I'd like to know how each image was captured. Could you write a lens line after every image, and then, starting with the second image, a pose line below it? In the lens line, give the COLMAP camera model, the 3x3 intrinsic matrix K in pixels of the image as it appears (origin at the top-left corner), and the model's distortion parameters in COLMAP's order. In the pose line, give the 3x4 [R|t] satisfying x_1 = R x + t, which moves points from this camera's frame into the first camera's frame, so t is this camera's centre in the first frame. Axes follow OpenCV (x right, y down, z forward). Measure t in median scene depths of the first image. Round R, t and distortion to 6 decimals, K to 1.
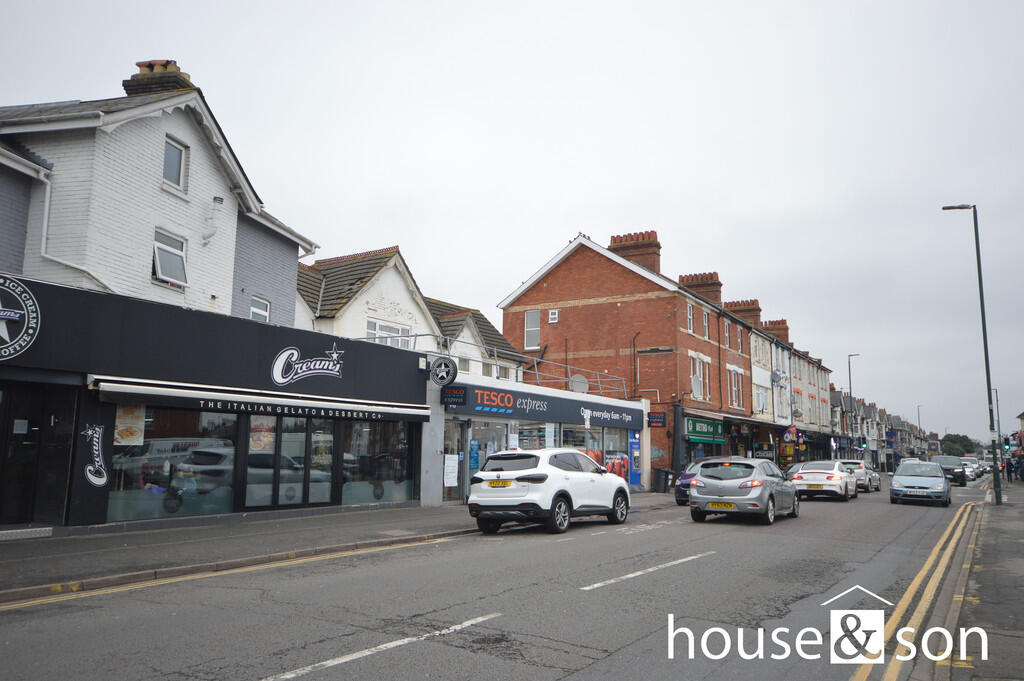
lens RADIAL K [[771.3, 0, 512.0], [0, 771.3, 340.5], [0, 0, 1]] dist [0.005898, 0.000849]
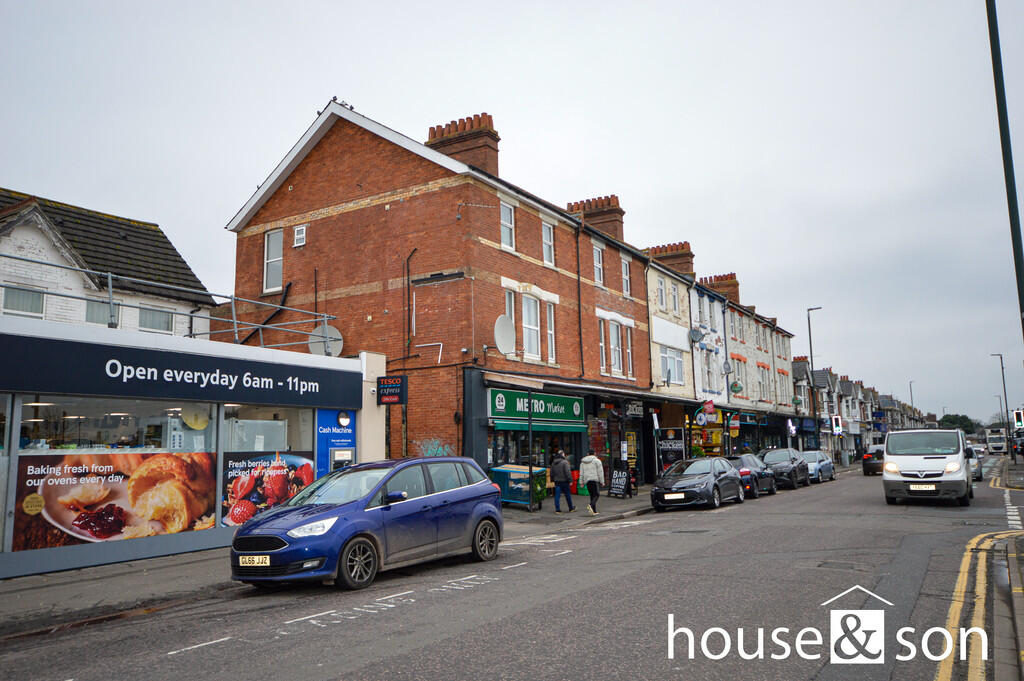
lens RADIAL K [[771.3, 0, 512.0], [0, 771.3, 340.5], [0, 0, 1]] dist [0.005898, 0.000849]
pose [[0.999419, -0.033962, 0.003000, 0.211568], [0.033948, 0.999414, 0.004378, 0.053687], [-0.003147, -0.004274, 0.999986, 0.362821]]
